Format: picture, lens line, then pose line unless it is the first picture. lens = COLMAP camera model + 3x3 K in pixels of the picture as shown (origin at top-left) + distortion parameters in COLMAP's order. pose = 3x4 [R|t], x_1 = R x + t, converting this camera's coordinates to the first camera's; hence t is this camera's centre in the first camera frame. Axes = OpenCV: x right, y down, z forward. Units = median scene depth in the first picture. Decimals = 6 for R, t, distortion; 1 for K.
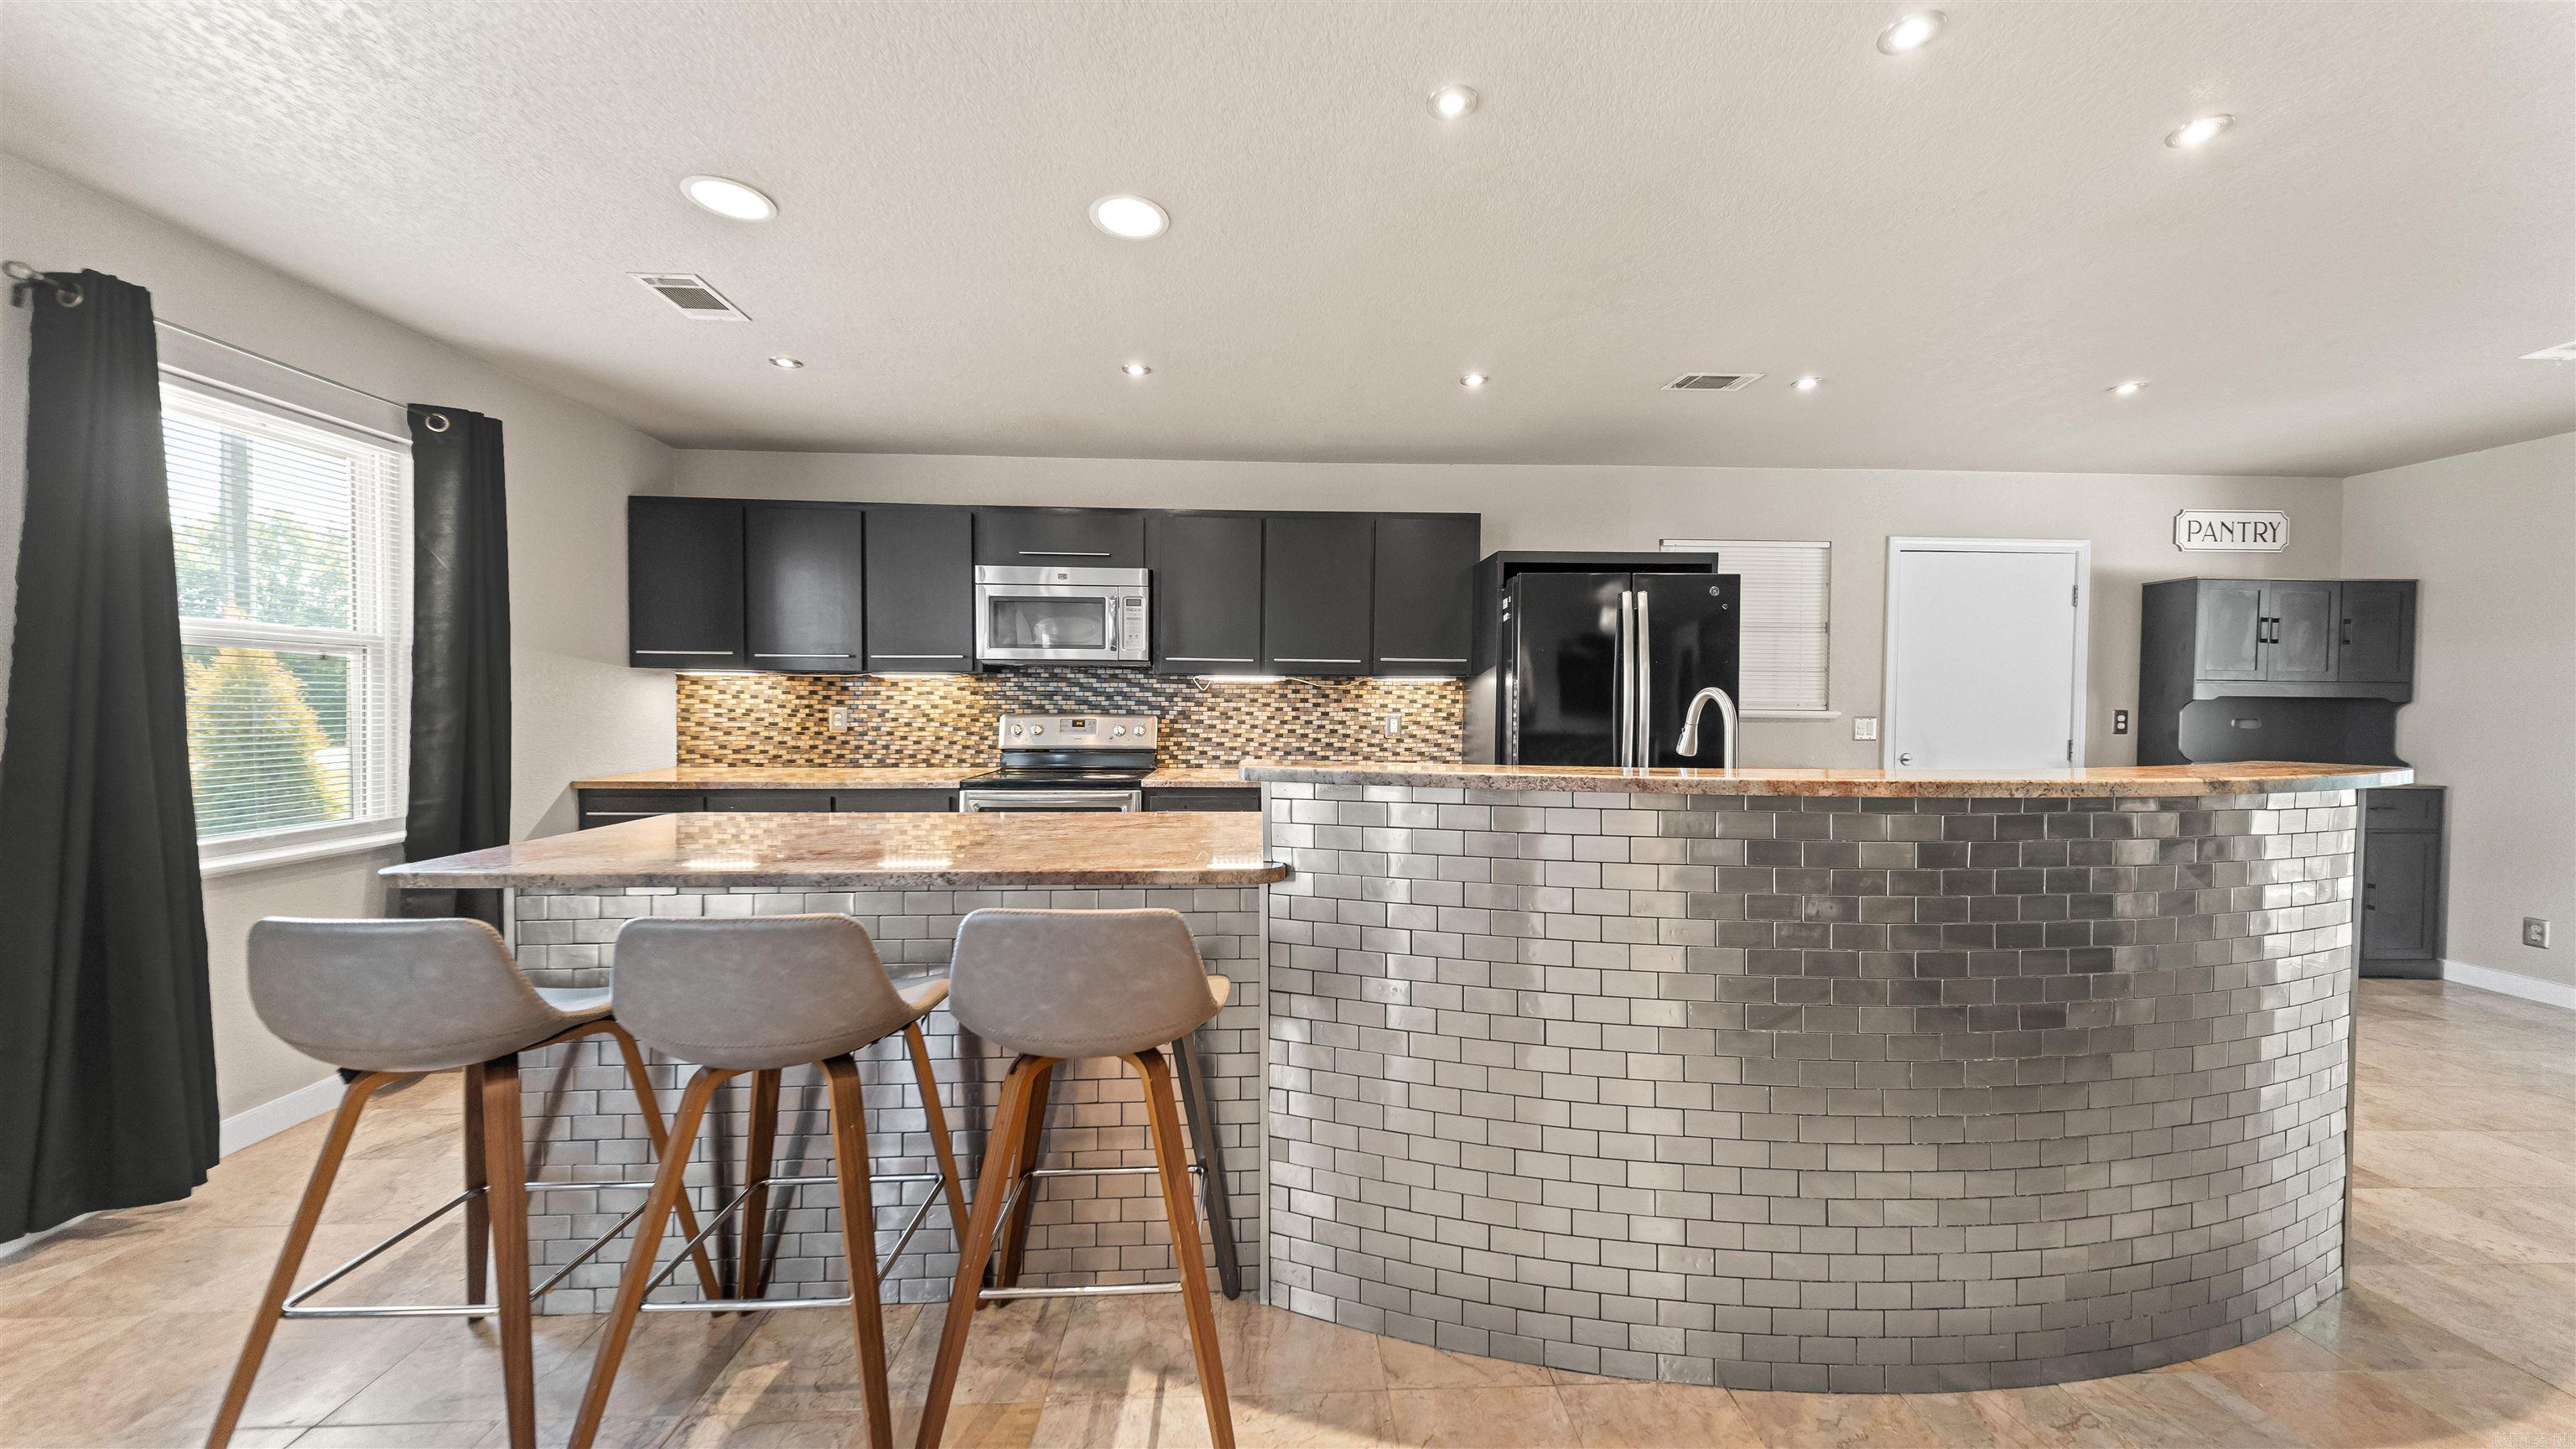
lens RADIAL K [[885.7, 0, 1294.3], [0, 885.7, 707.2], [0, 0, 1]] dist [0.018758, -0.004889]
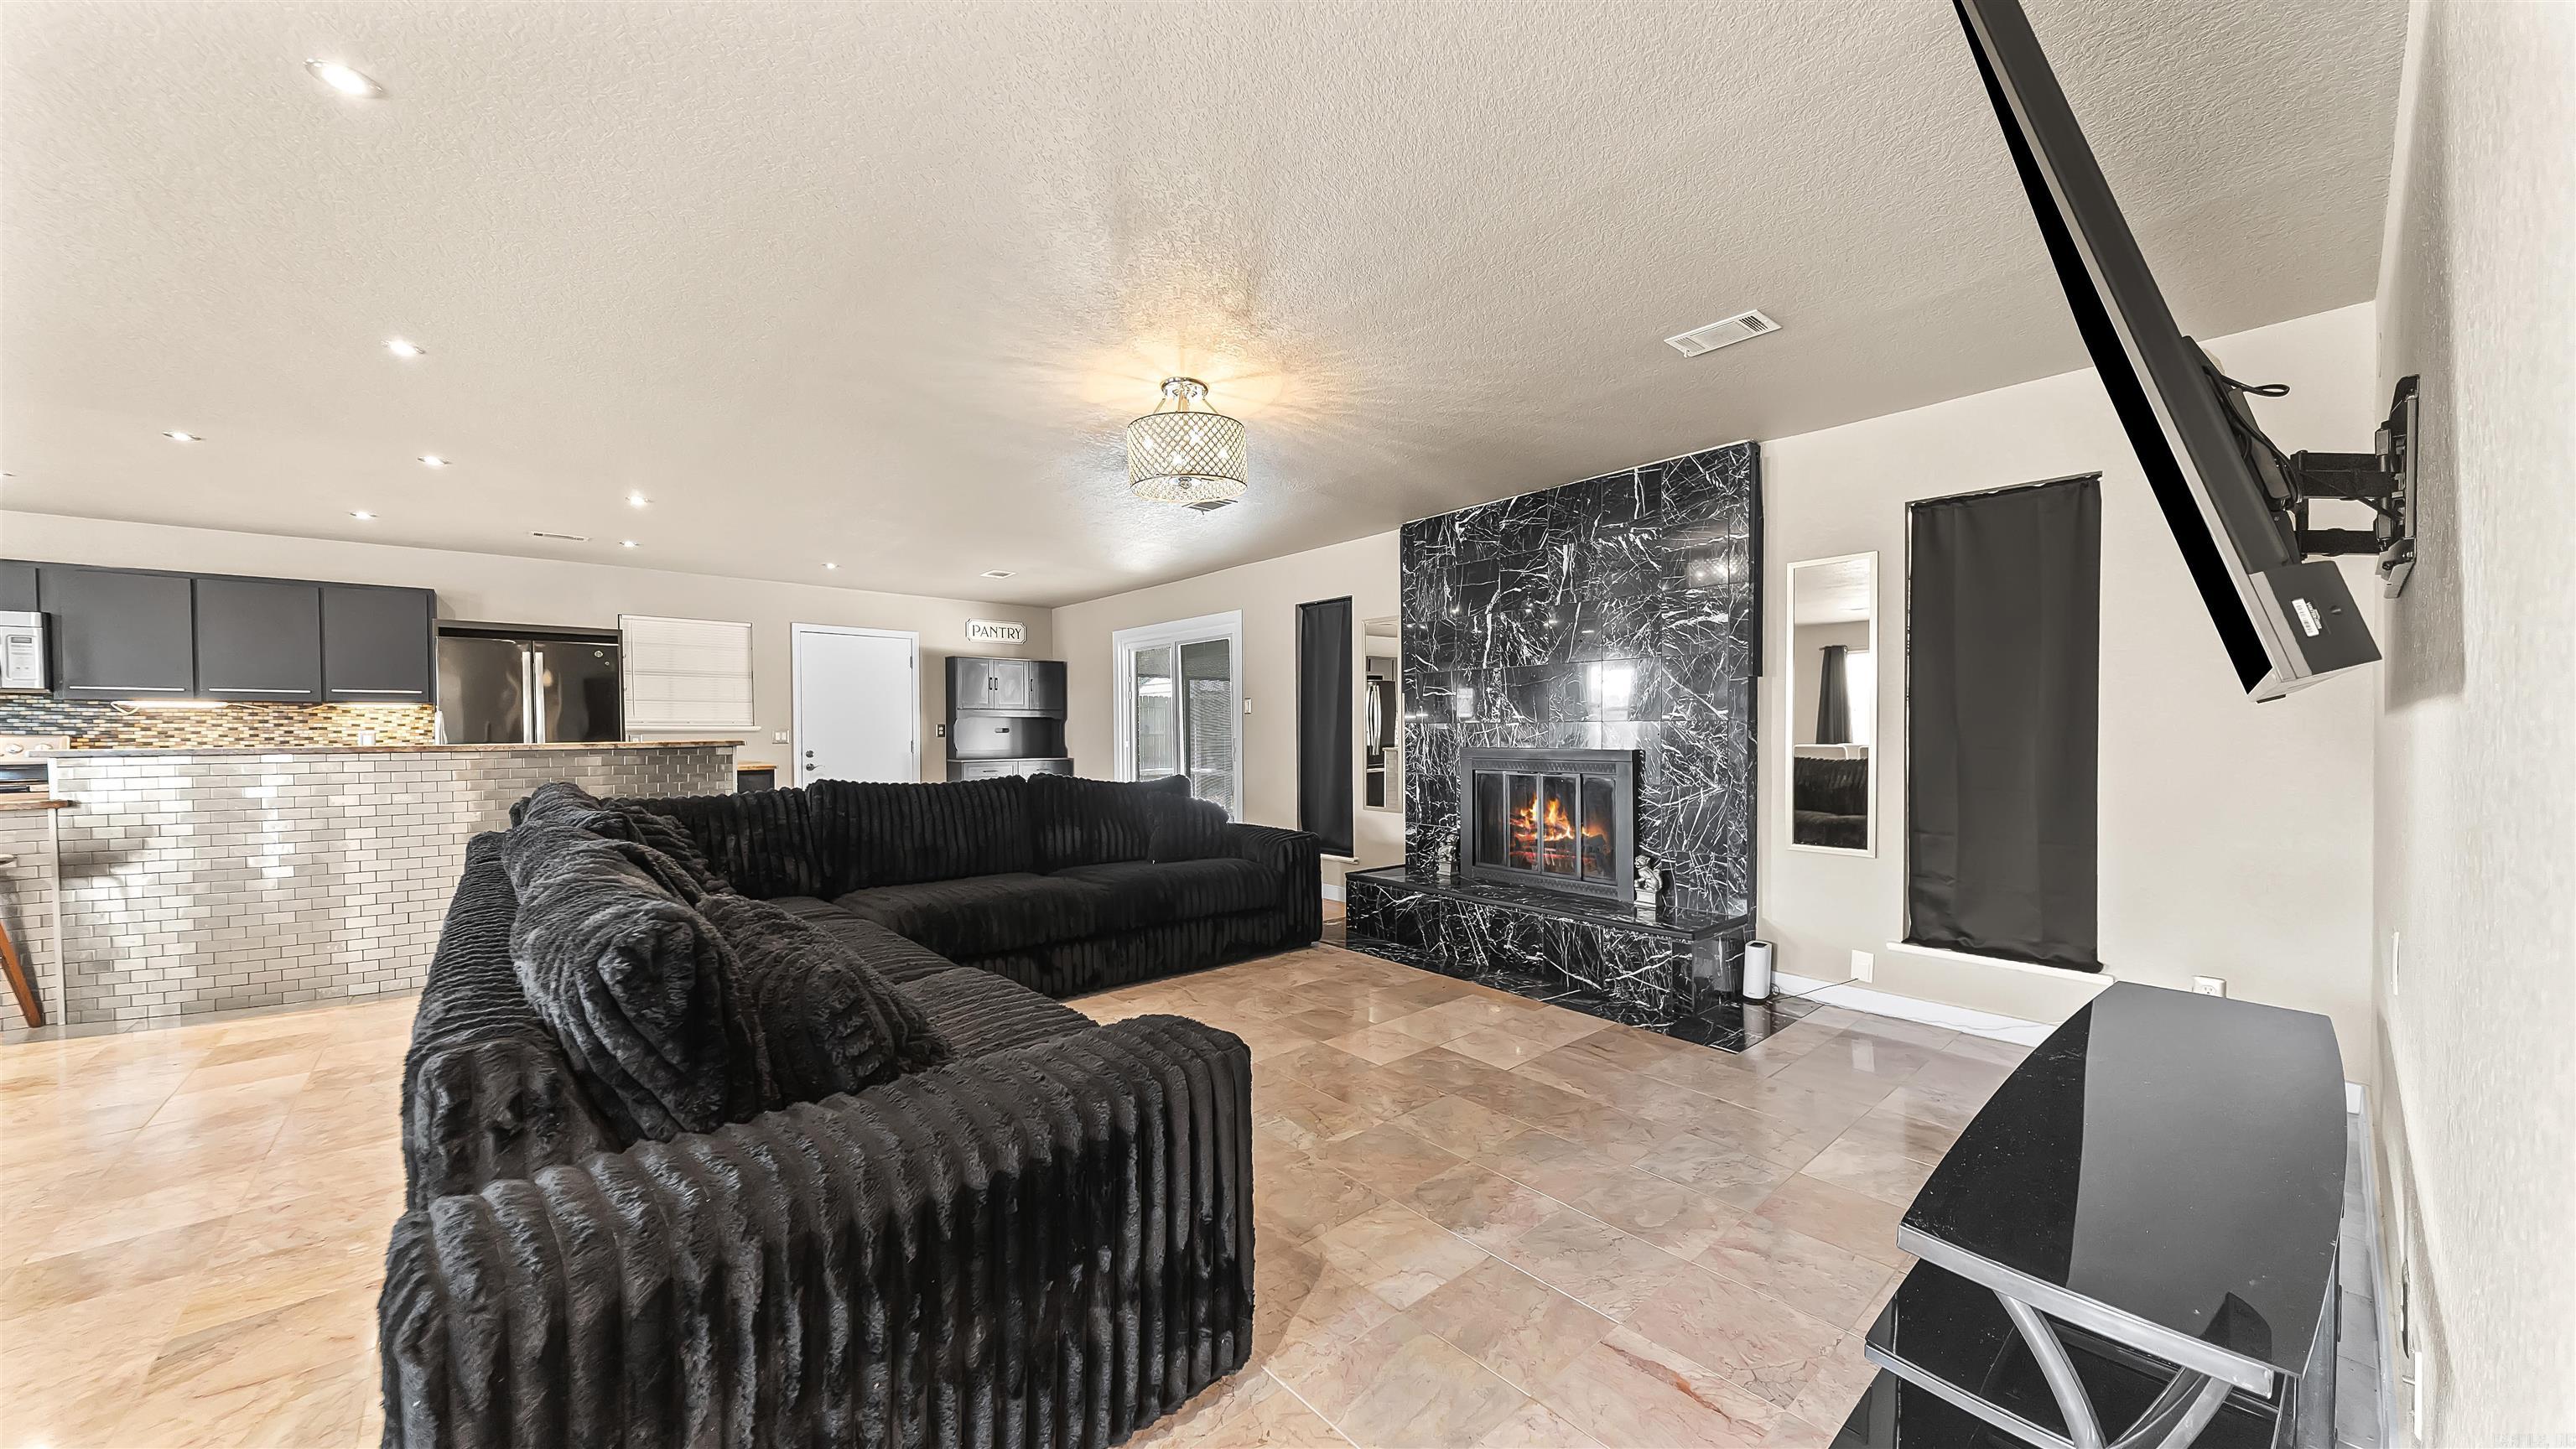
lens RADIAL K [[885.7, 0, 1300.2], [0, 885.7, 741.2], [0, 0, 1]] dist [0.018758, -0.004889]
pose [[0.770539, -0.020753, 0.637055, 0.337918], [0.014488, 0.999782, 0.015046, 0.022869], [-0.637228, -0.002364, 0.770672, -0.950077]]
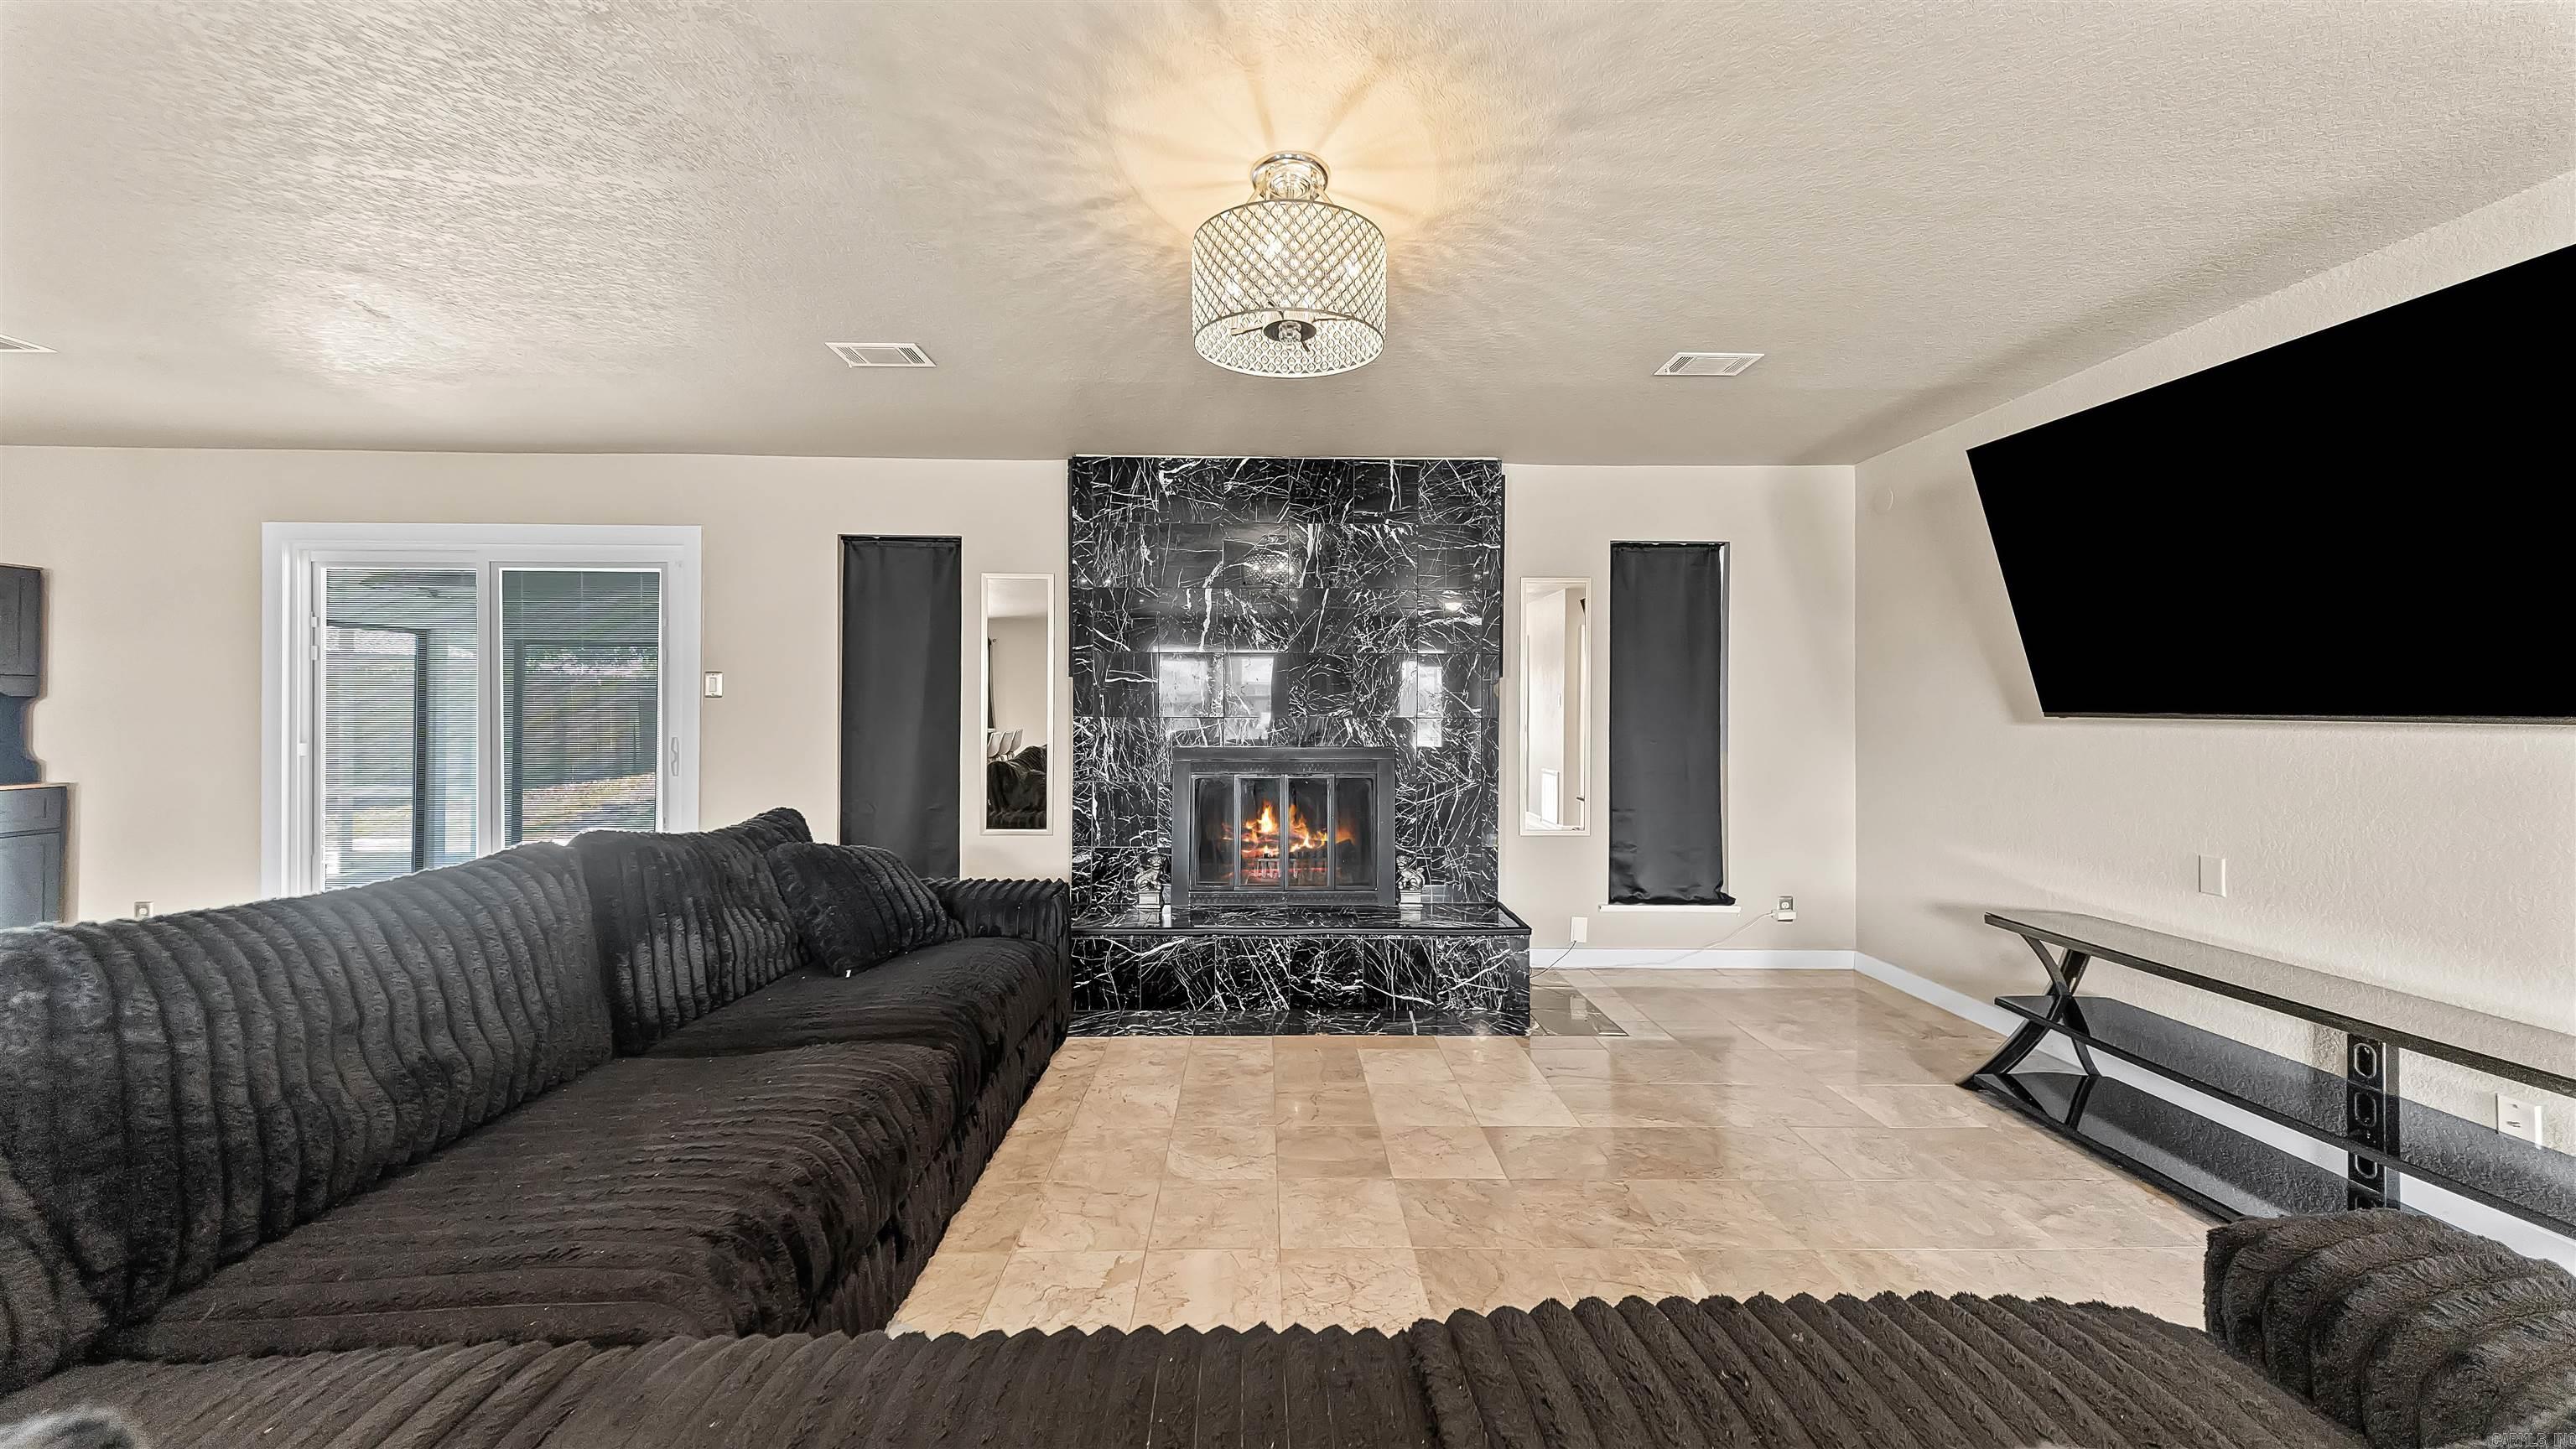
lens RADIAL K [[885.7, 0, 1281.7], [0, 885.7, 709.1], [0, 0, 1]] dist [0.018758, -0.004889]
pose [[0.006206, -0.006753, 0.999958, 0.295784], [0.002412, 0.999974, 0.006738, 0.004491], [-0.999978, 0.002370, 0.006222, -0.310820]]
